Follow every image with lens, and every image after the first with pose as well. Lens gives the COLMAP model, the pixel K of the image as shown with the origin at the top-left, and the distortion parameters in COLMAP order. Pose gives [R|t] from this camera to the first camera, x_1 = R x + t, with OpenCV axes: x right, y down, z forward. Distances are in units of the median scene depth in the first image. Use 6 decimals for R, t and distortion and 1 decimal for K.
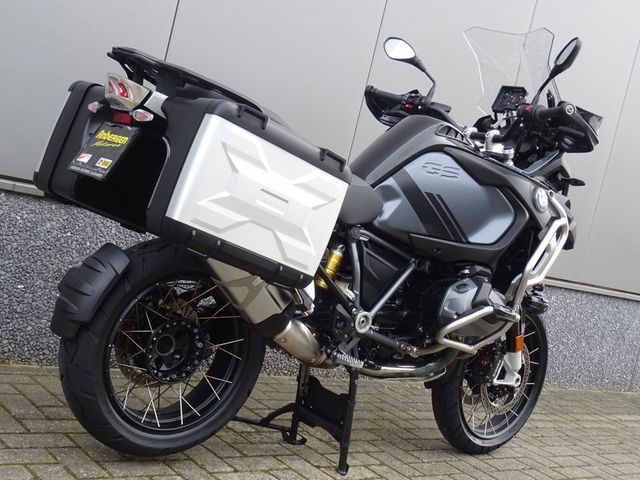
lens RADIAL K [[924.2, 0, 320.0], [0, 924.2, 240.0], [0, 0, 1]] dist [0.006569, 0.005280]
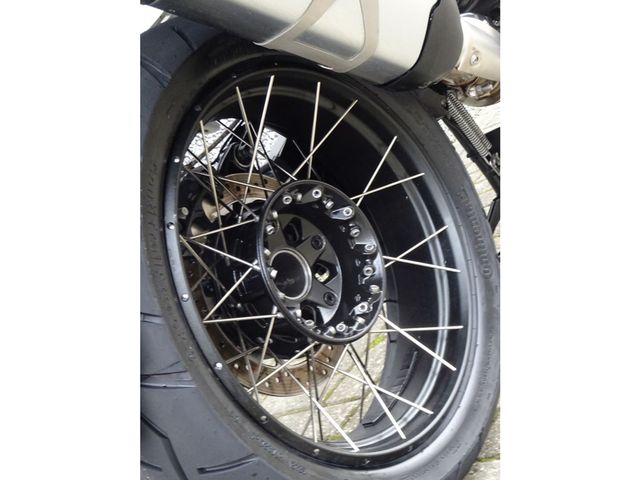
lens RADIAL K [[1184.6, 0, 320.0], [0, 1184.6, 240.0], [0, 0, 1]] dist [-0.001441, 0.003014]
pose [[0.682410, -0.730403, -0.028780, -0.138575], [0.726564, 0.673454, 0.136248, 0.043437], [-0.080134, -0.113888, 0.990257, 0.501913]]
